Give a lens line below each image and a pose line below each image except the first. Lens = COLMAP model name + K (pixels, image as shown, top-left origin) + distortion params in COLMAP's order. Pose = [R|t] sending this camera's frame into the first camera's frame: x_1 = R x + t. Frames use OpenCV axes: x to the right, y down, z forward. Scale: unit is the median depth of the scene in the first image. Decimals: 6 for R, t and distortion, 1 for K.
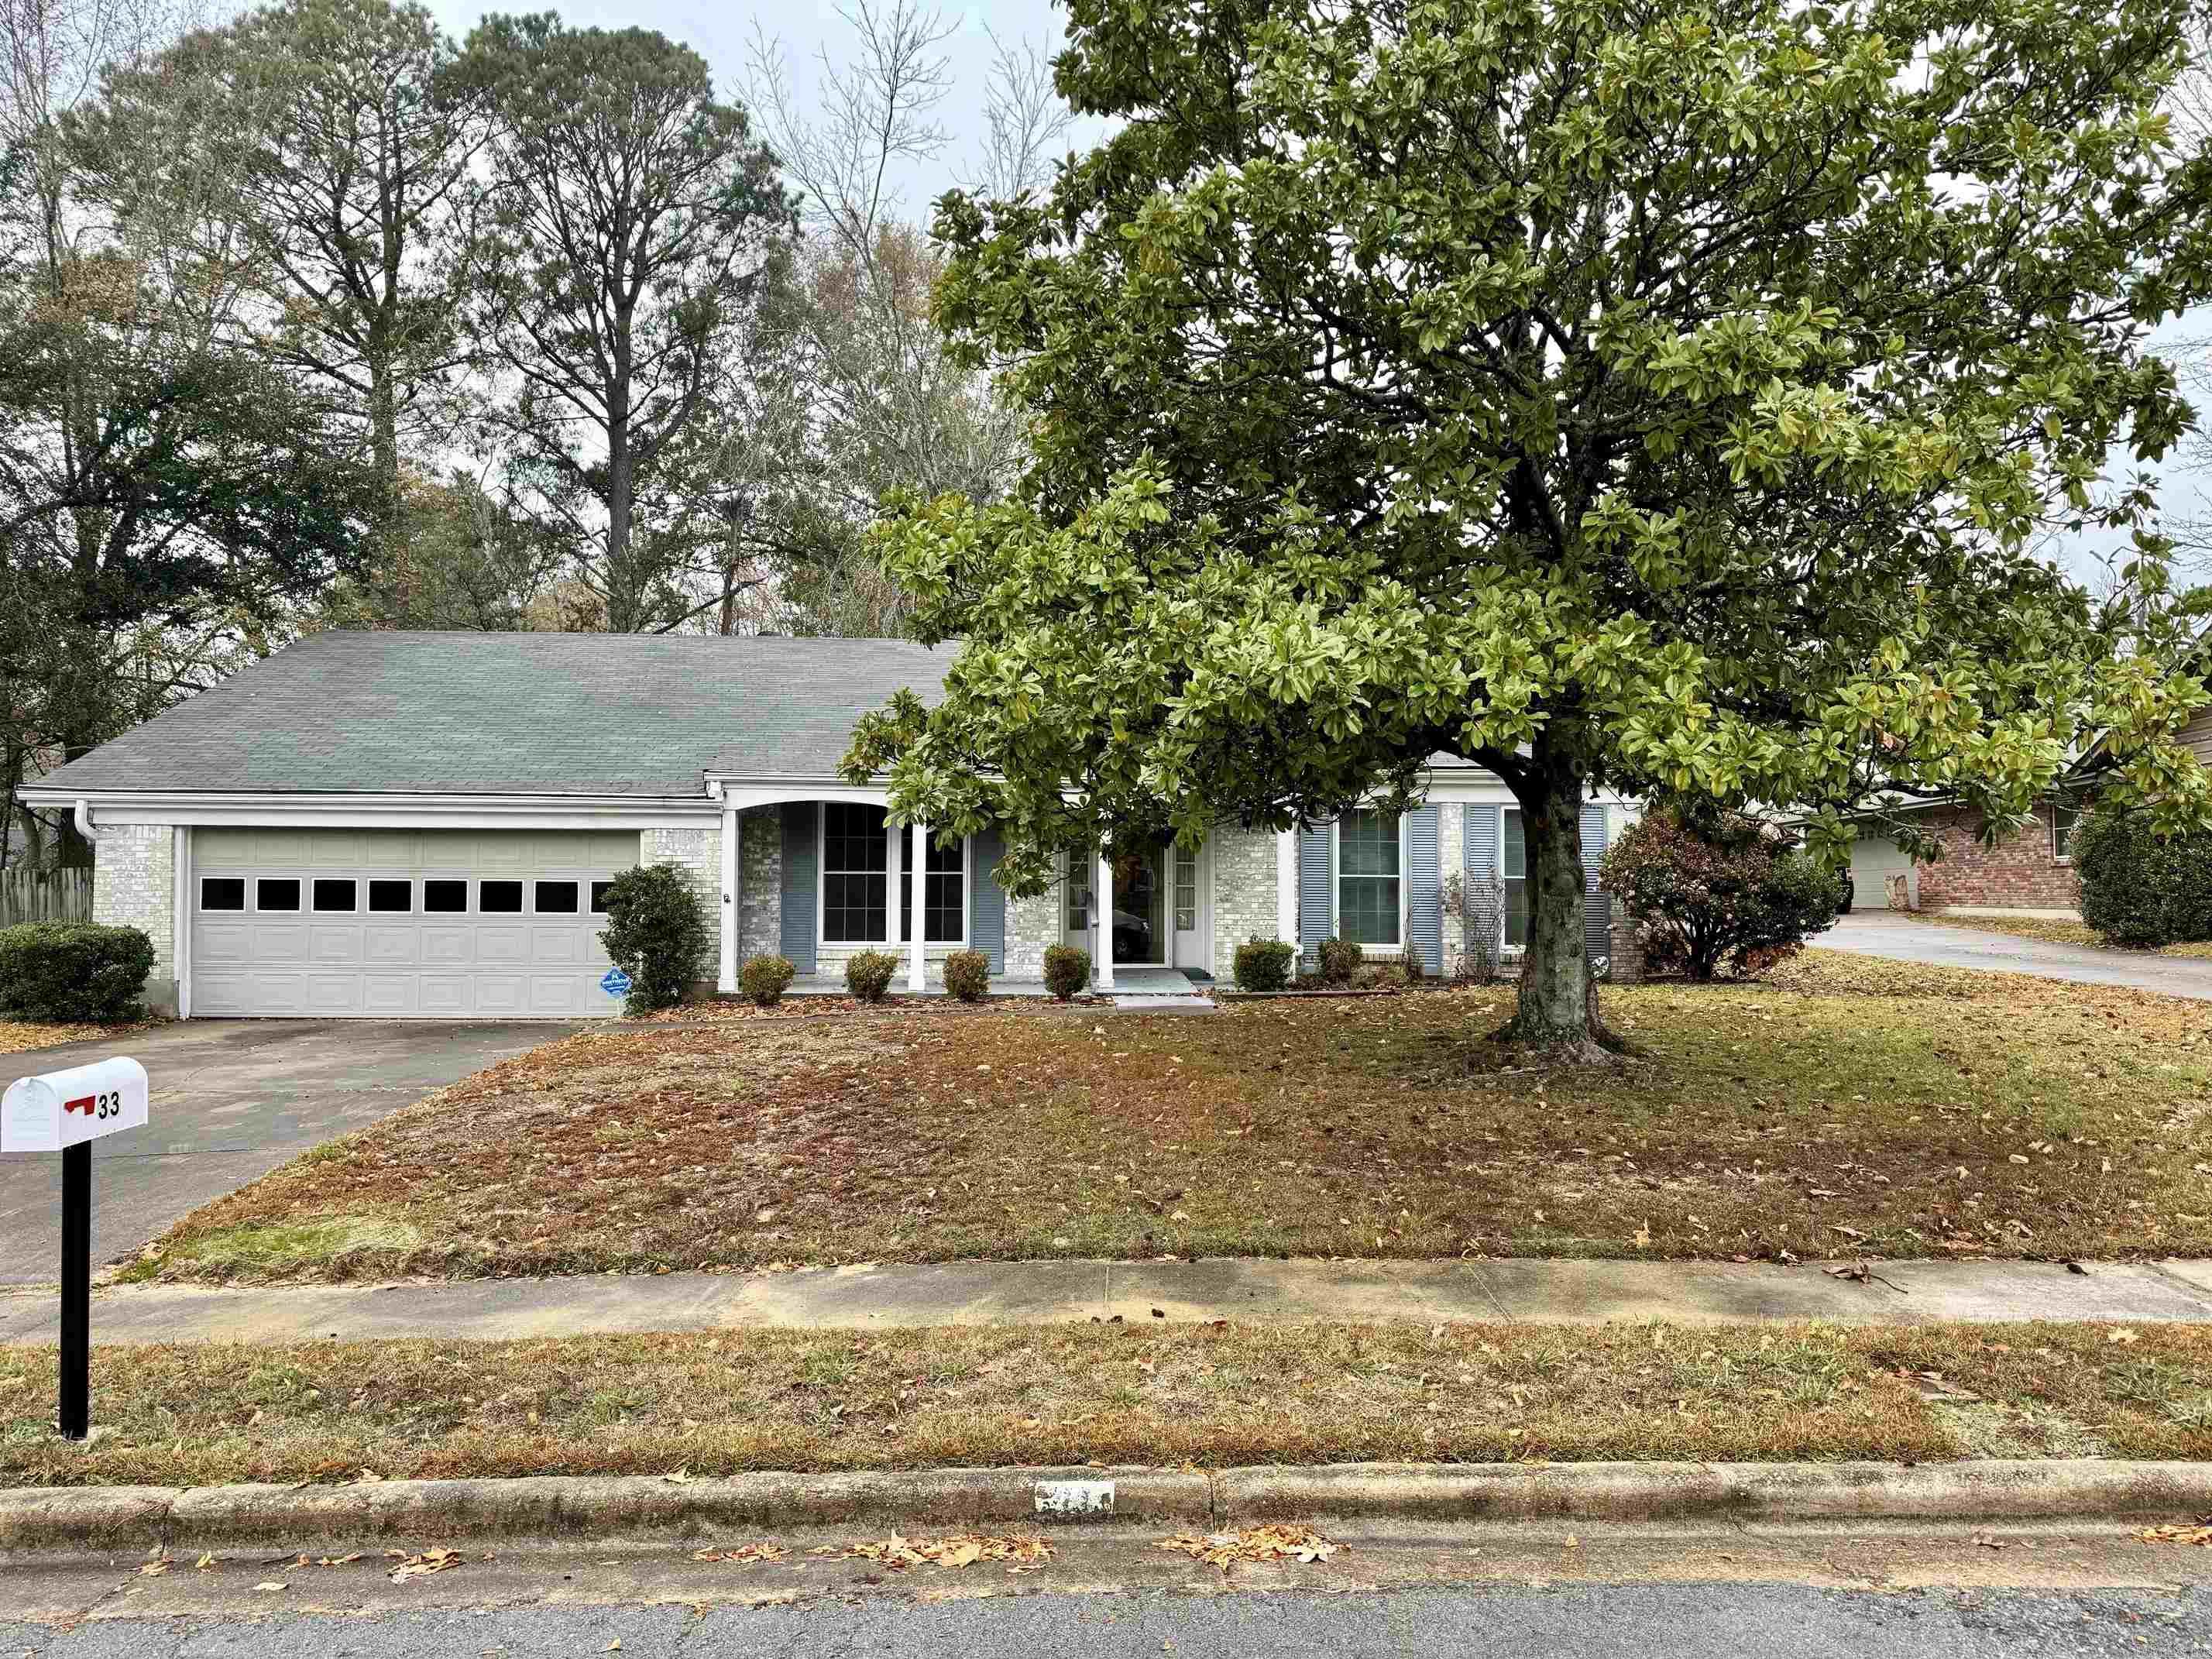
lens RADIAL K [[1562.1, 0, 1106.0], [0, 1562.1, 829.5], [0, 0, 1]] dist [0.064729, -0.062097]
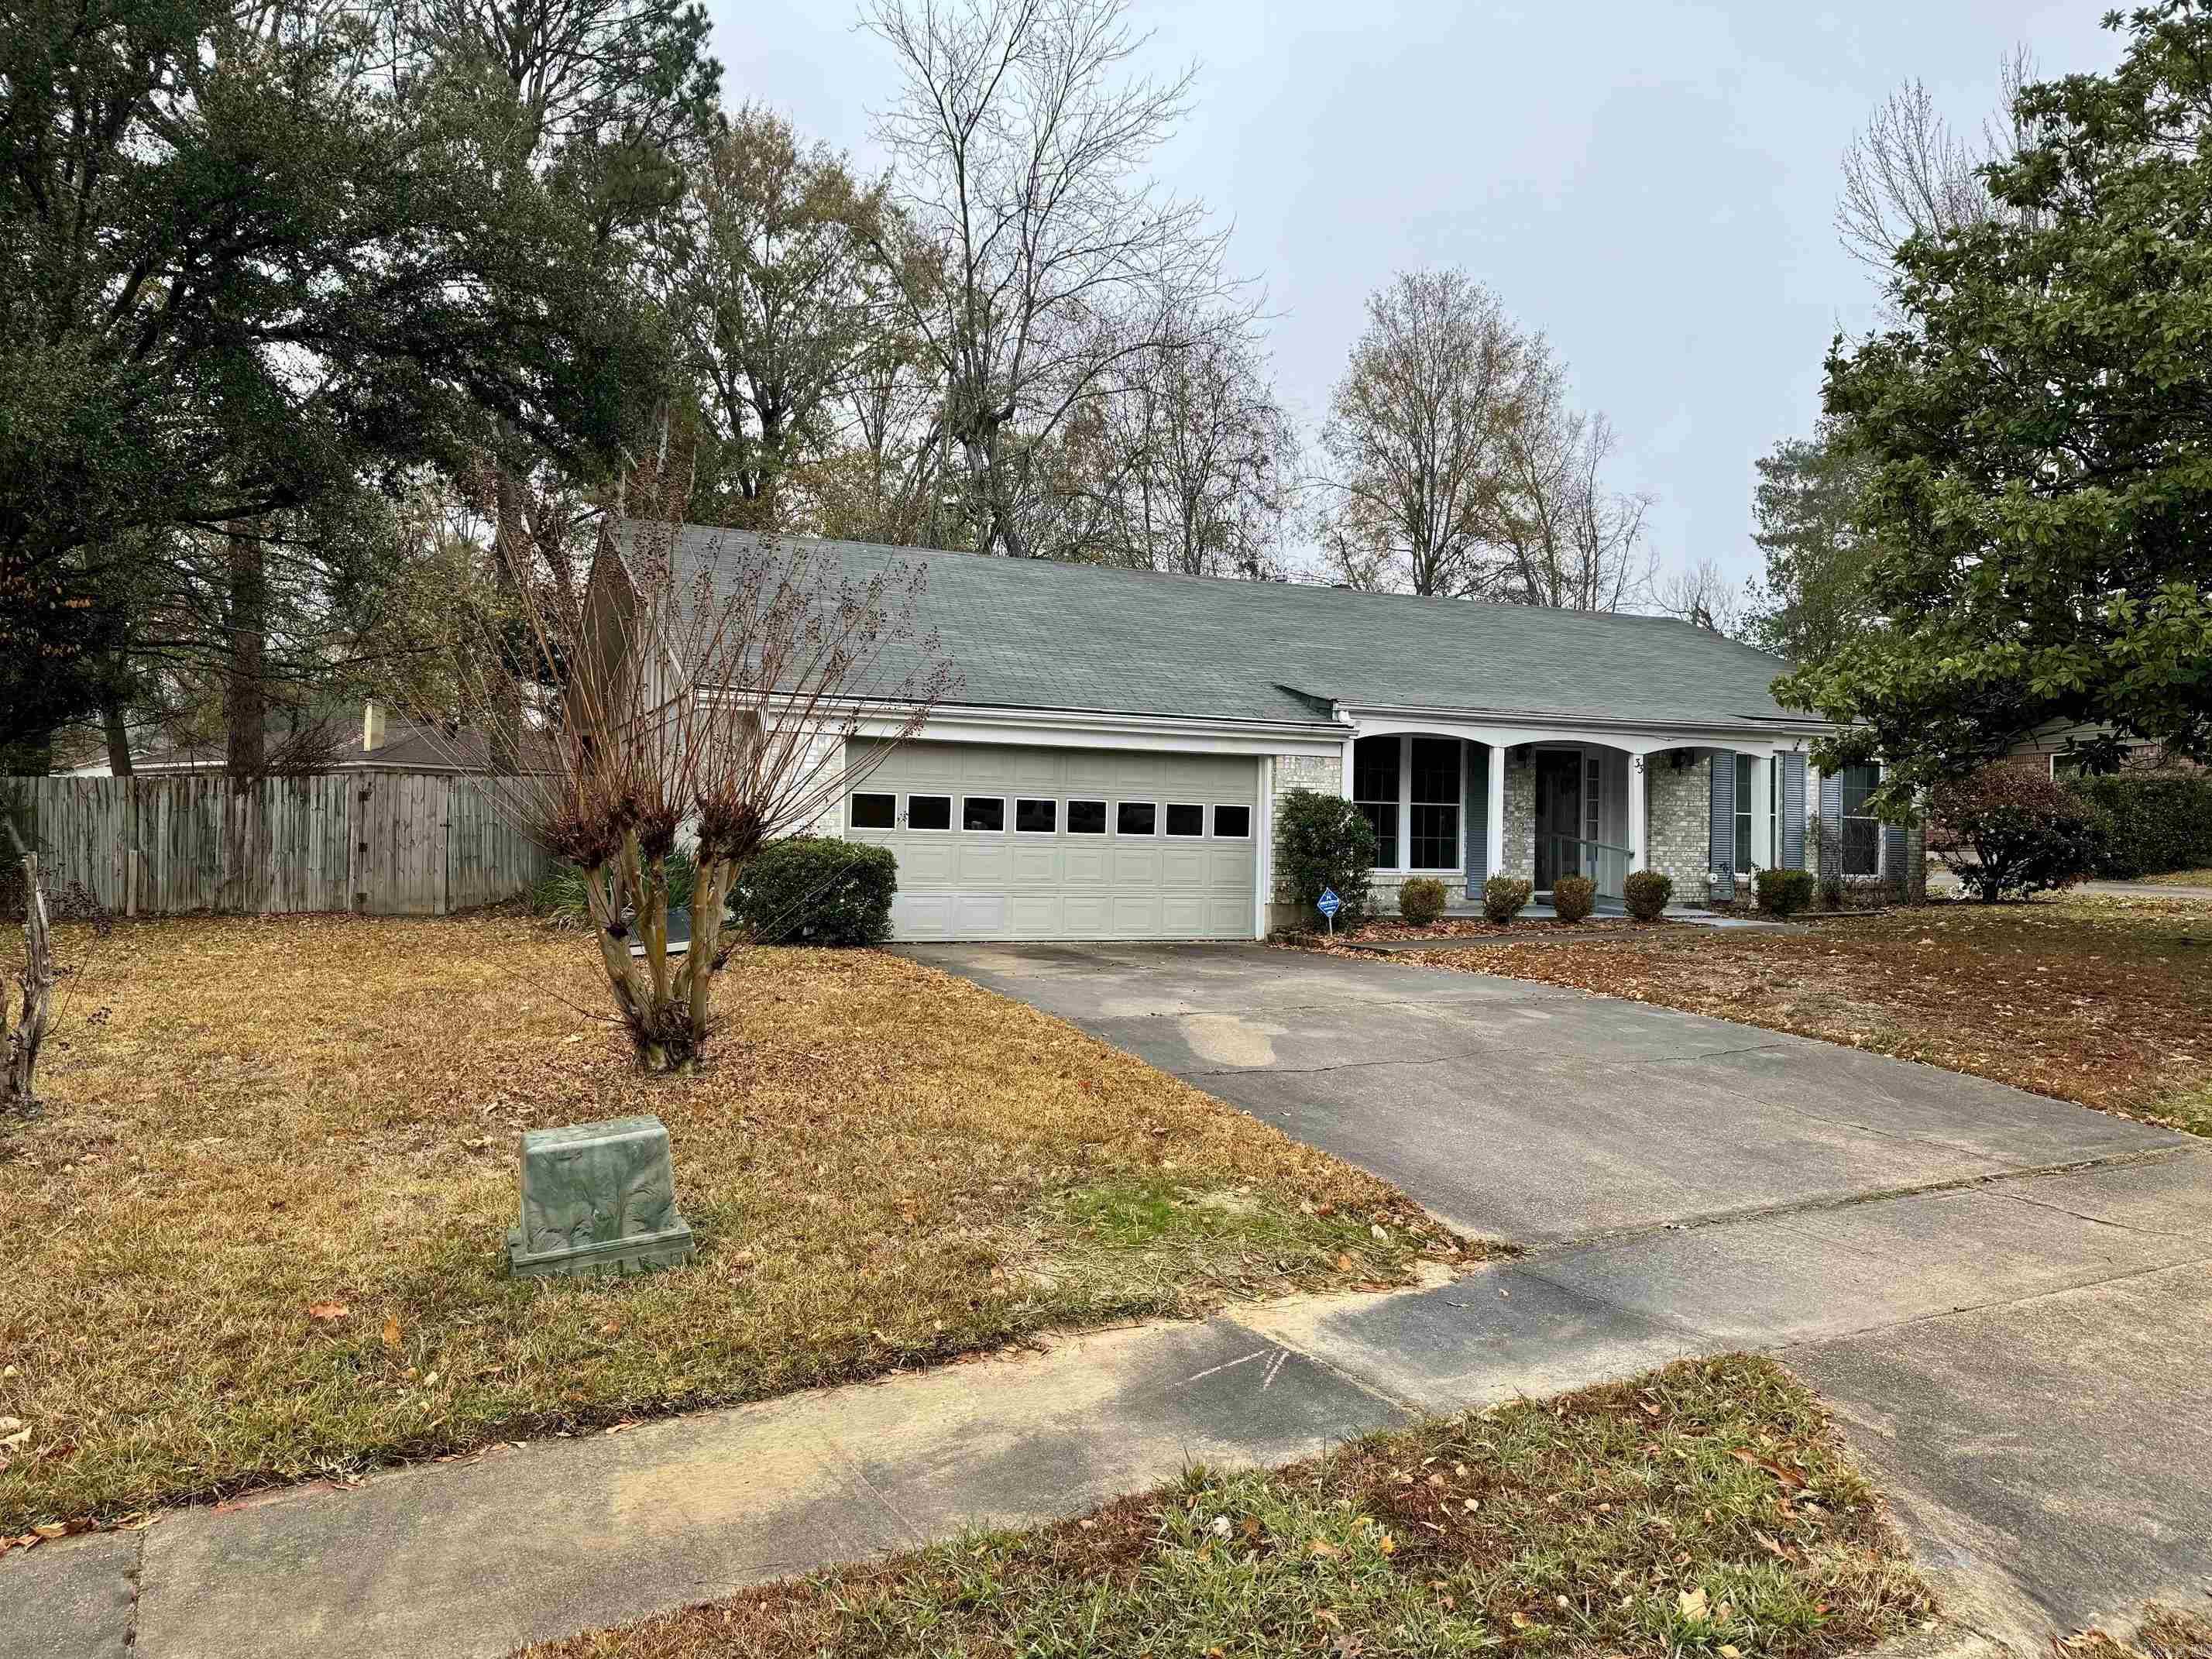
lens RADIAL K [[1562.1, 0, 1106.0], [0, 1562.1, 829.5], [0, 0, 1]] dist [0.064729, -0.062097]
pose [[0.933334, 0.015207, 0.358686, -0.760720], [-0.034126, 0.998336, 0.046474, 0.004011], [-0.357383, -0.055616, 0.932301, 0.079370]]
